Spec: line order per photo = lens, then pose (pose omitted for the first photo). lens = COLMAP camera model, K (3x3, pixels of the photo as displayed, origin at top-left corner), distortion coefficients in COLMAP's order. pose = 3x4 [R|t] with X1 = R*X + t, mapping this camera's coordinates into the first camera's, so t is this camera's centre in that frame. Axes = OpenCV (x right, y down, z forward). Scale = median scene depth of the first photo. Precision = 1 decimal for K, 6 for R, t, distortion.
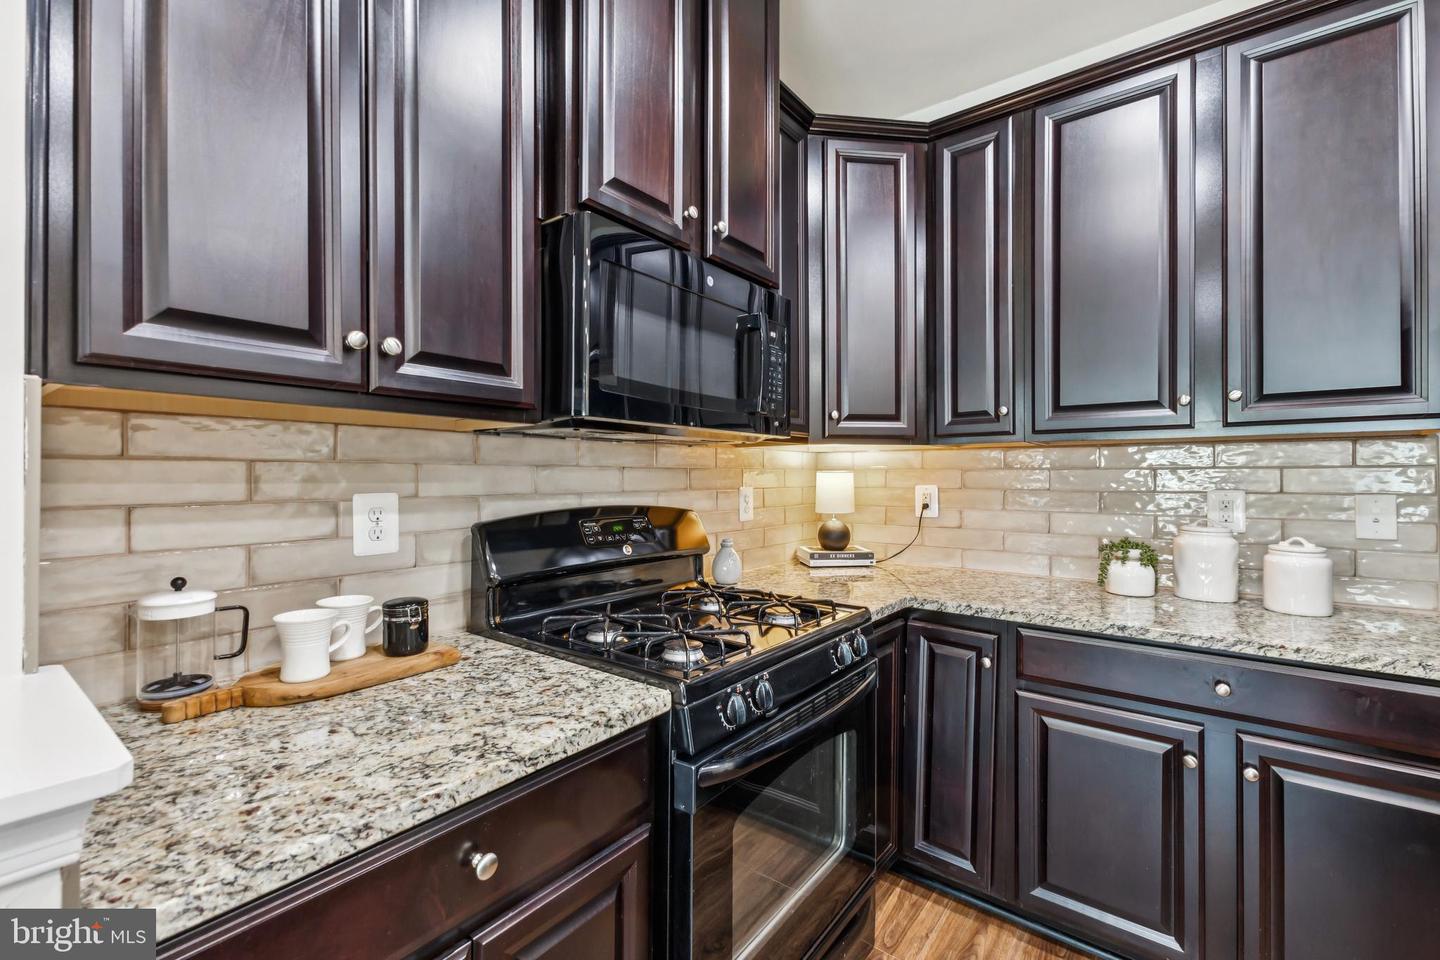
lens RADIAL K [[635.9, 0, 711.0], [0, 635.9, 471.5], [0, 0, 1]] dist [0.005630, -0.001089]
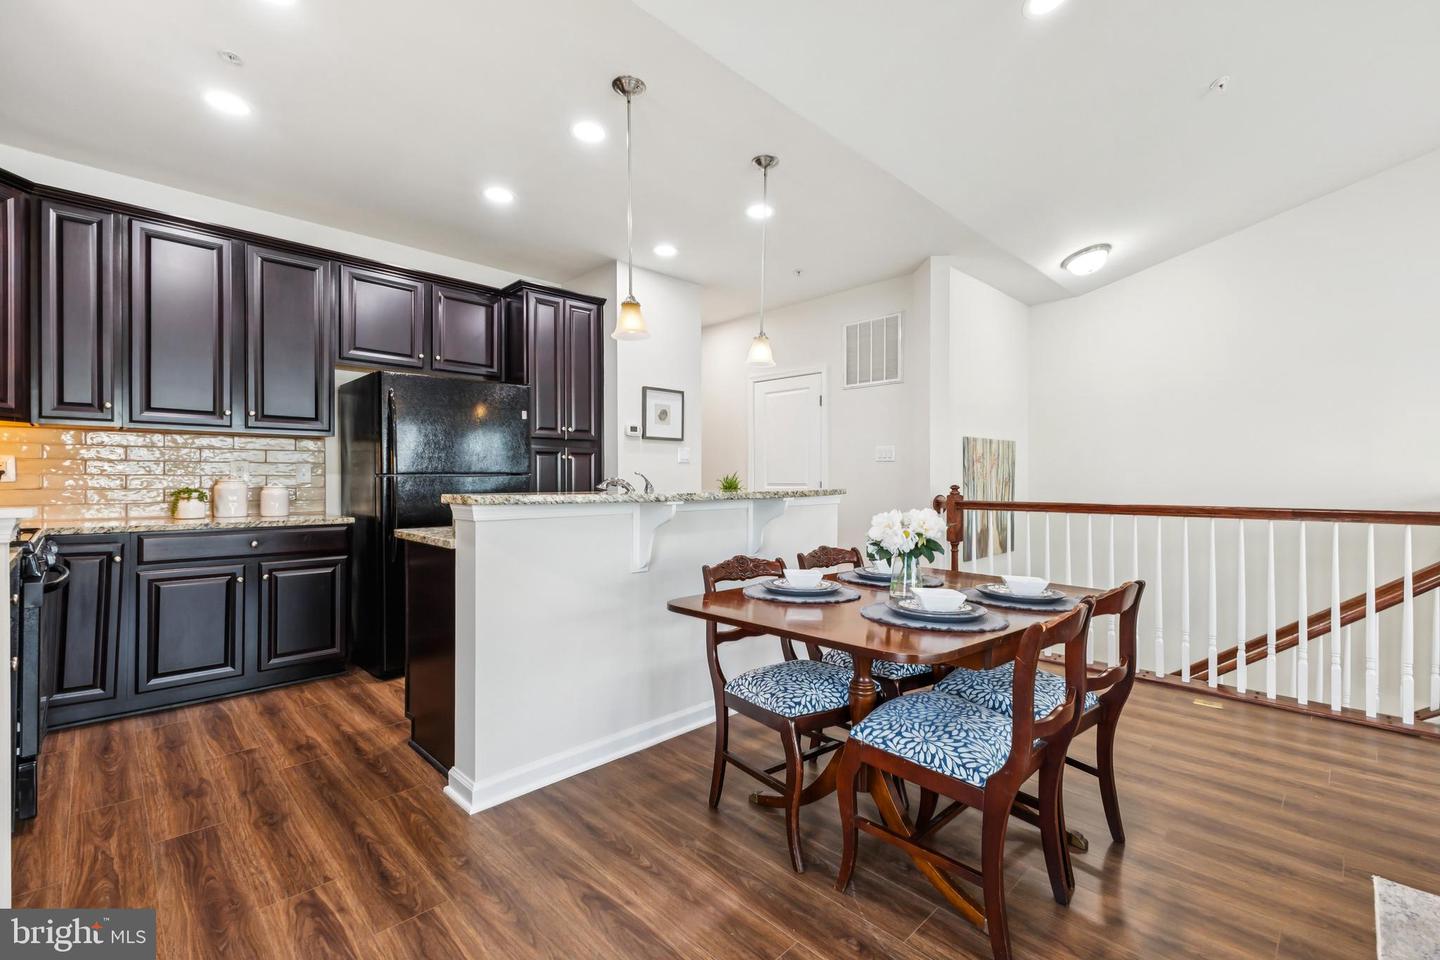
lens RADIAL K [[635.9, 0, 715.4], [0, 635.9, 475.6], [0, 0, 1]] dist [0.005630, -0.001089]
pose [[0.133882, 0.004935, 0.990985, -1.085160], [-0.008770, 0.999954, -0.003795, 0.081445], [-0.990959, -0.008183, 0.133919, -0.818538]]
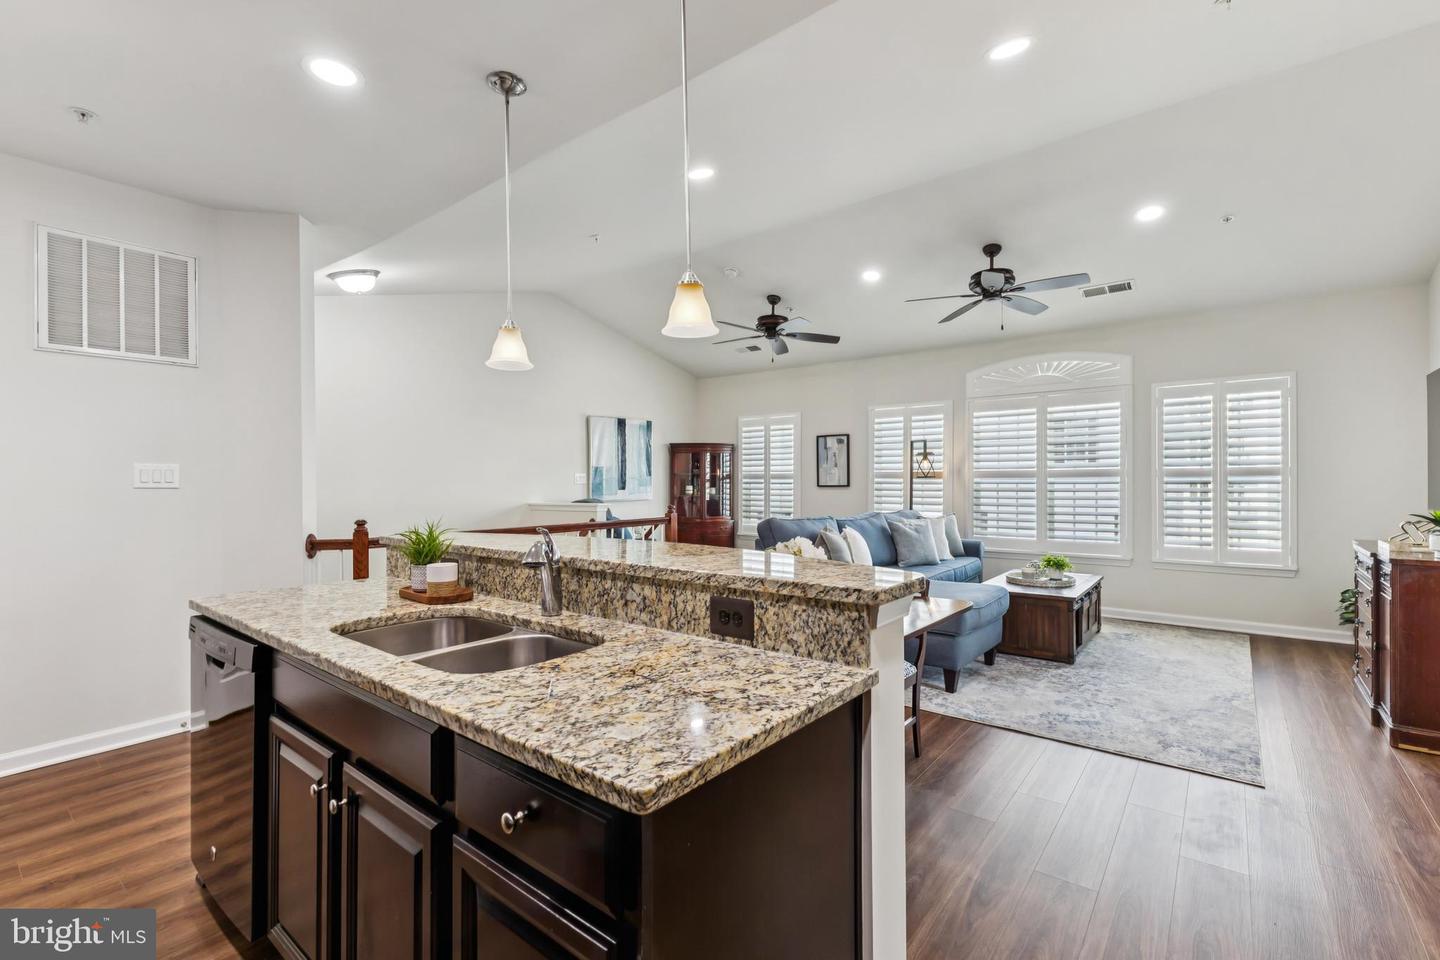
lens RADIAL K [[635.9, 0, 727.0], [0, 635.9, 482.4], [0, 0, 1]] dist [0.005630, -0.001089]
pose [[-0.999929, 0.007733, -0.009065, 0.385257], [0.007788, 0.999952, -0.005994, 0.002741], [0.009018, -0.006064, -0.999941, 0.682986]]
